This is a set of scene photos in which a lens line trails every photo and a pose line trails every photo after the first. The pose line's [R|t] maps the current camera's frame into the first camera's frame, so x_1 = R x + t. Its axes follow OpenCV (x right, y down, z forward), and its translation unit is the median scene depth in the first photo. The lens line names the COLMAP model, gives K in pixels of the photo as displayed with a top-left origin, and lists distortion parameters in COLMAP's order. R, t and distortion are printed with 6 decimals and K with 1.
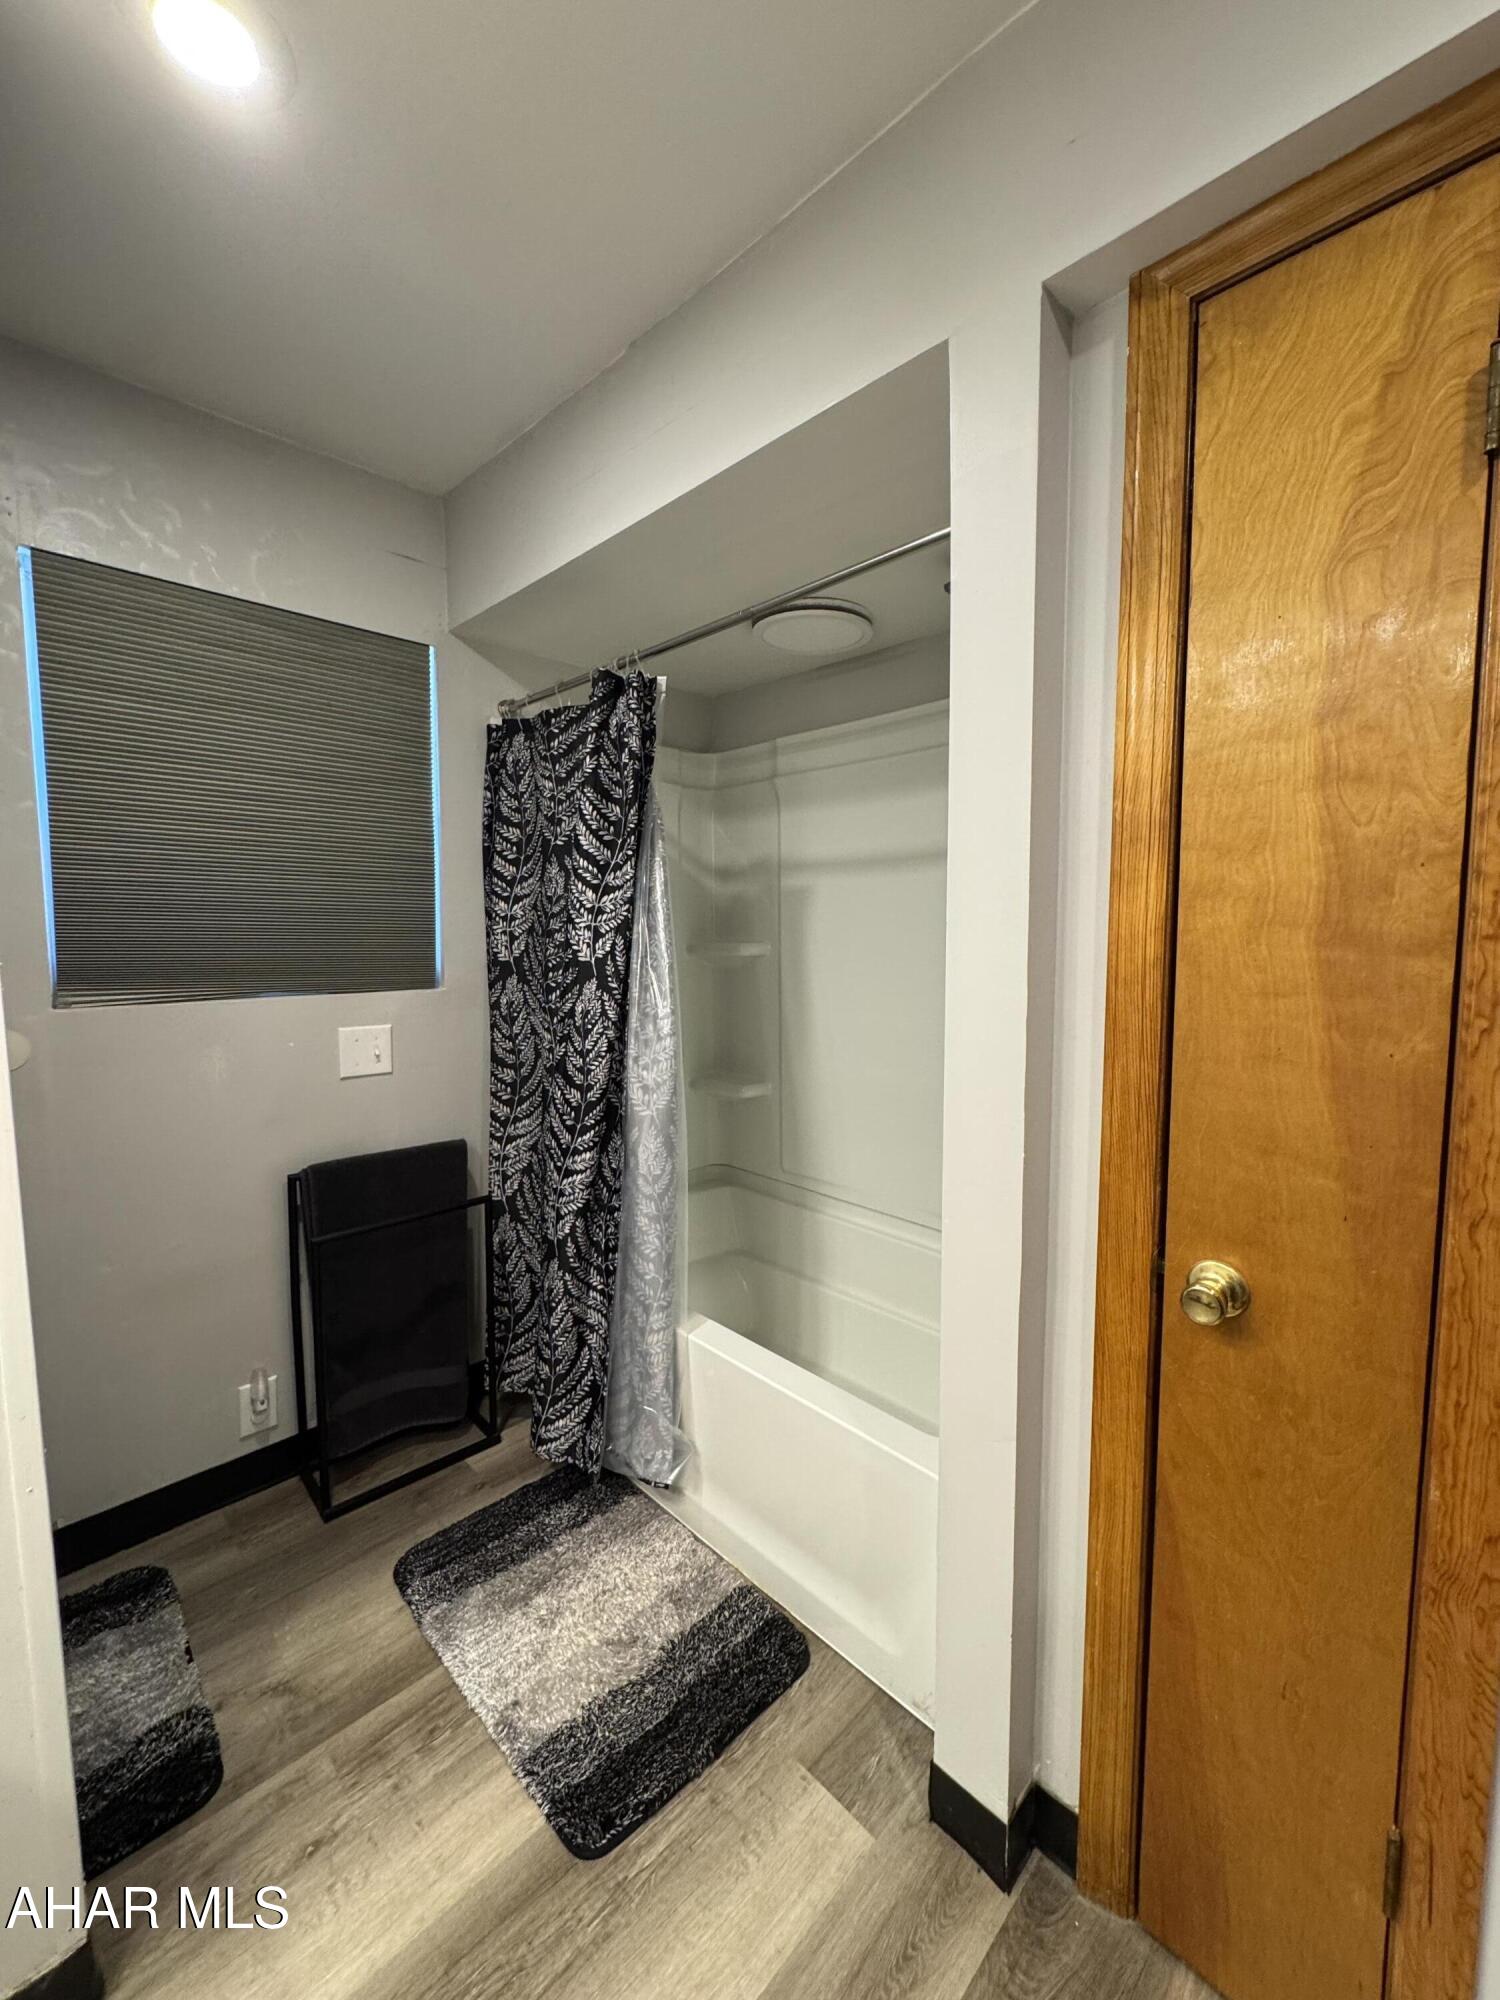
lens RADIAL K [[800.7, 0, 747.3], [0, 800.7, 991.1], [0, 0, 1]] dist [-0.003606, 0.000329]
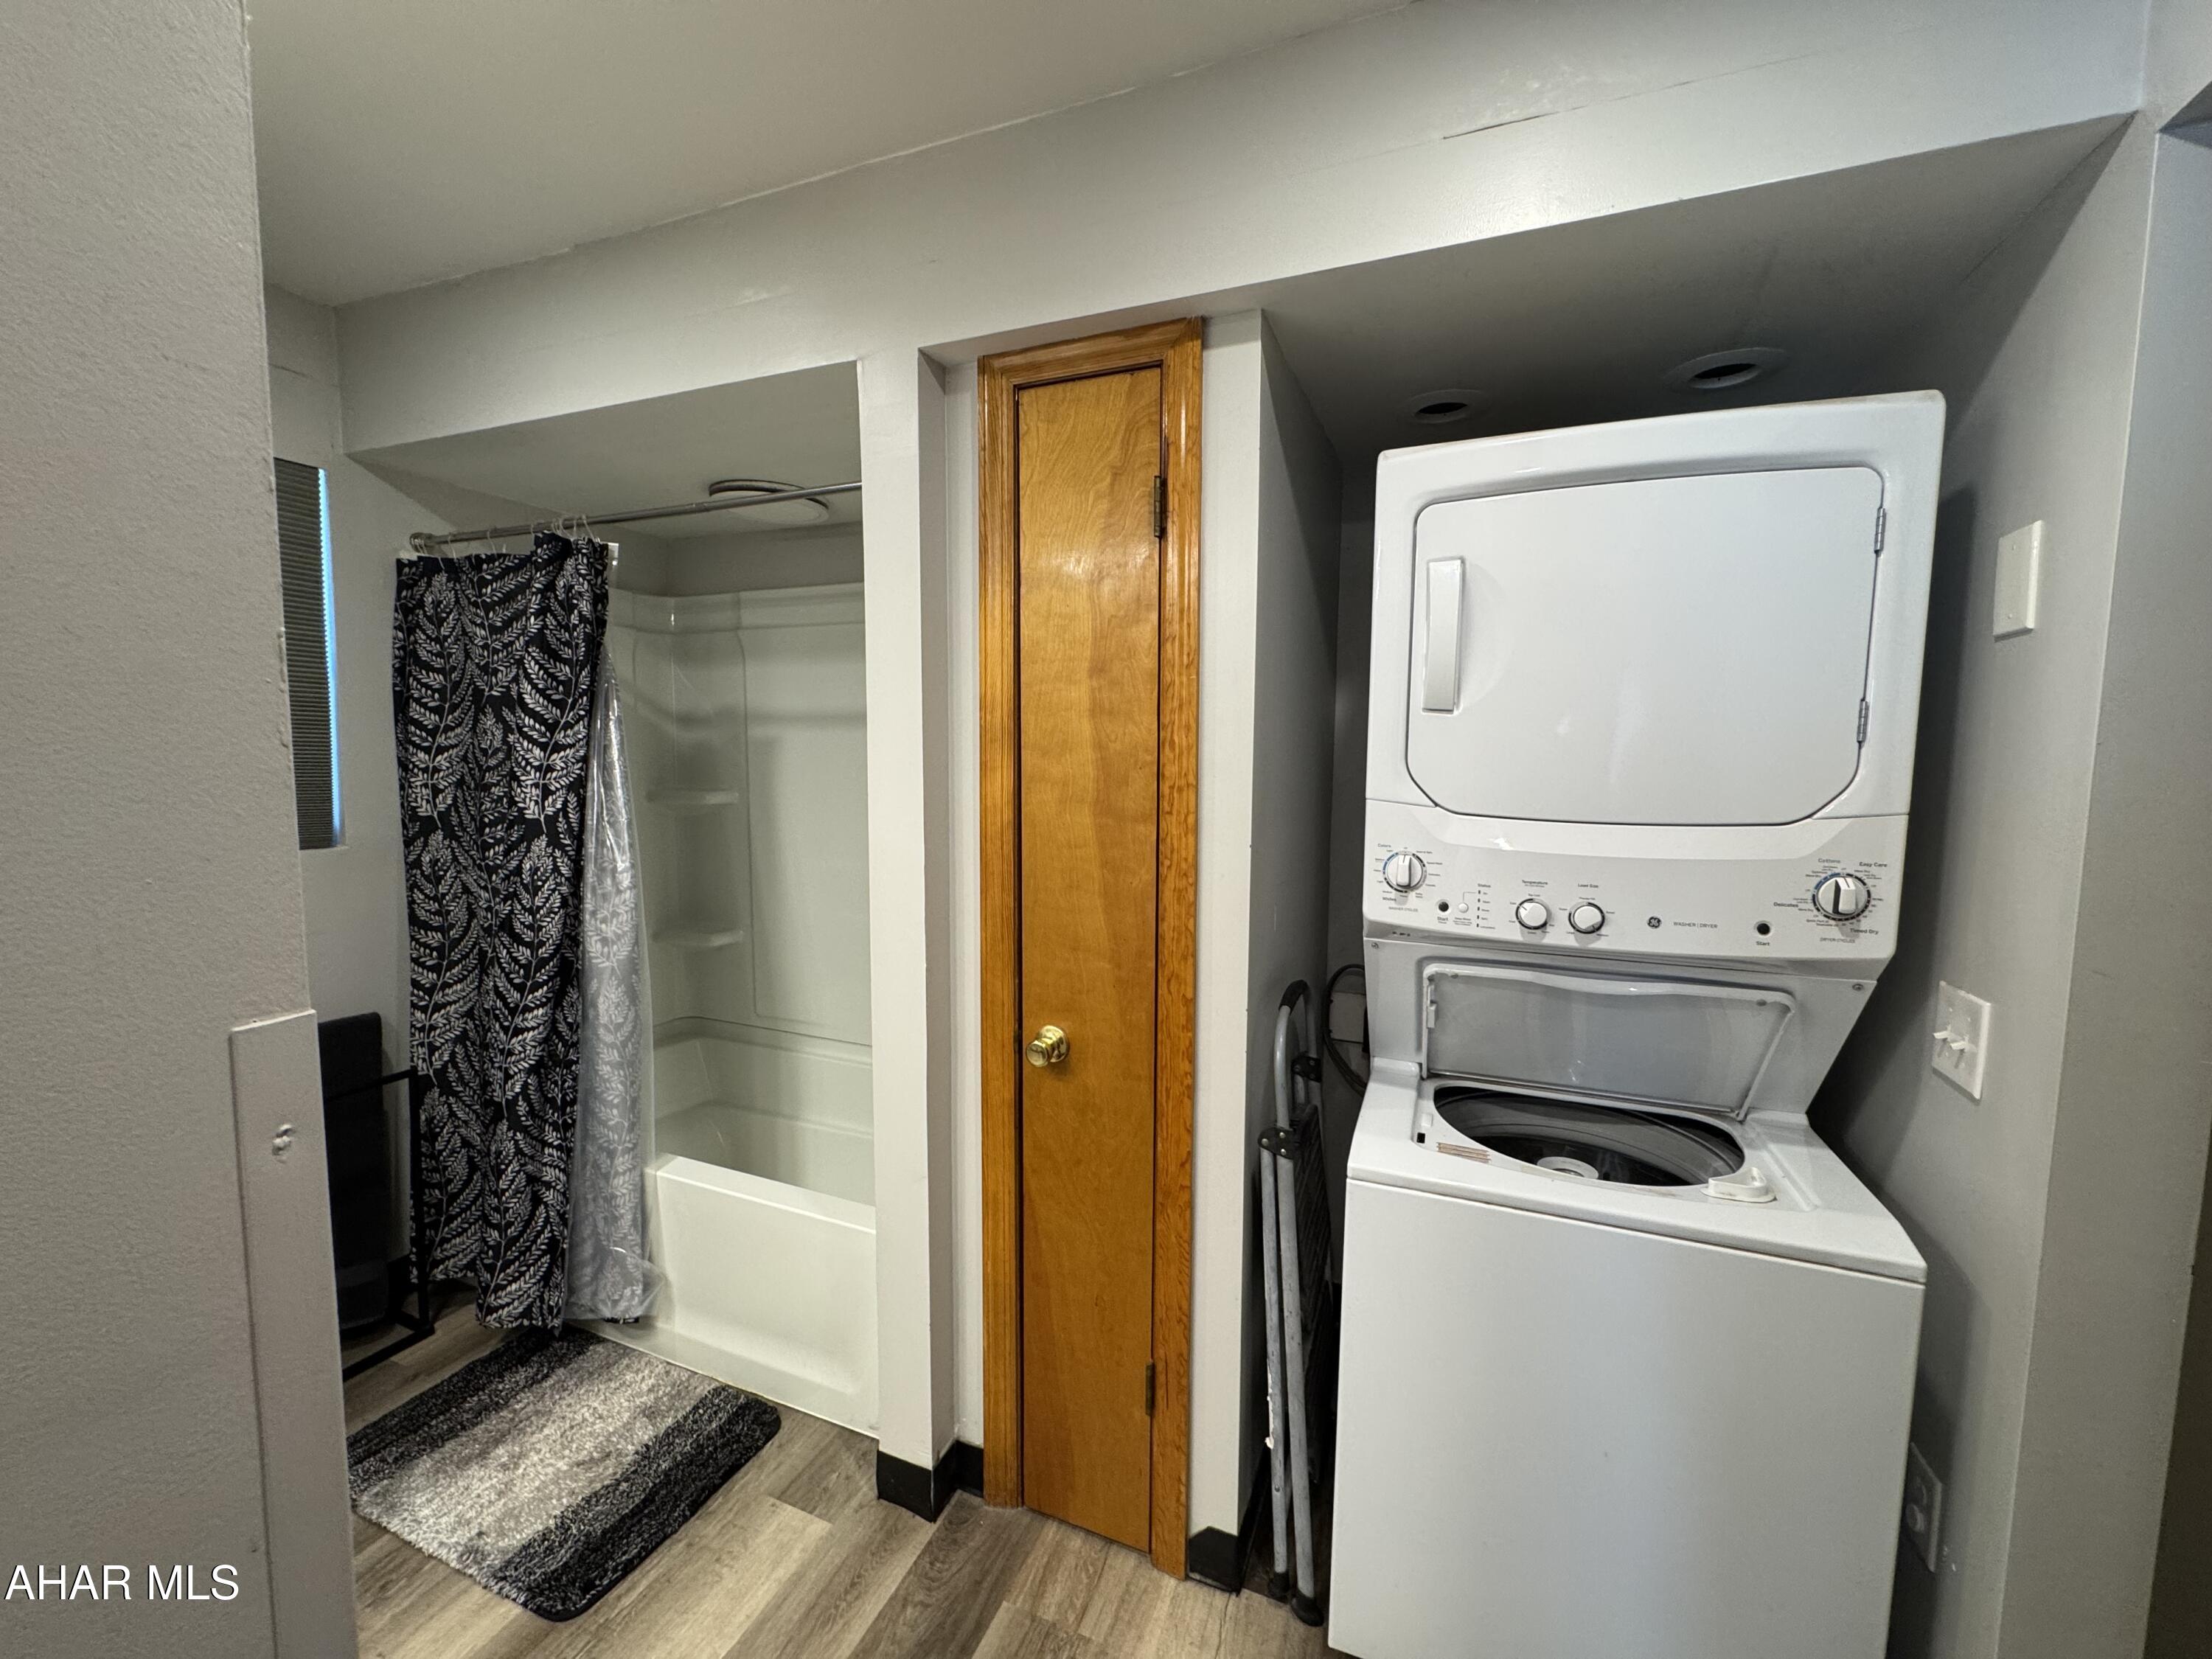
lens RADIAL K [[885.6, 0, 1103.1], [0, 885.6, 827.8], [0, 0, 1]] dist [-0.003606, 0.000329]
pose [[0.919892, -0.020080, 0.391657, 0.025711], [0.017825, 0.999797, 0.009392, -0.029846], [-0.391766, -0.001659, 0.920064, -0.378626]]
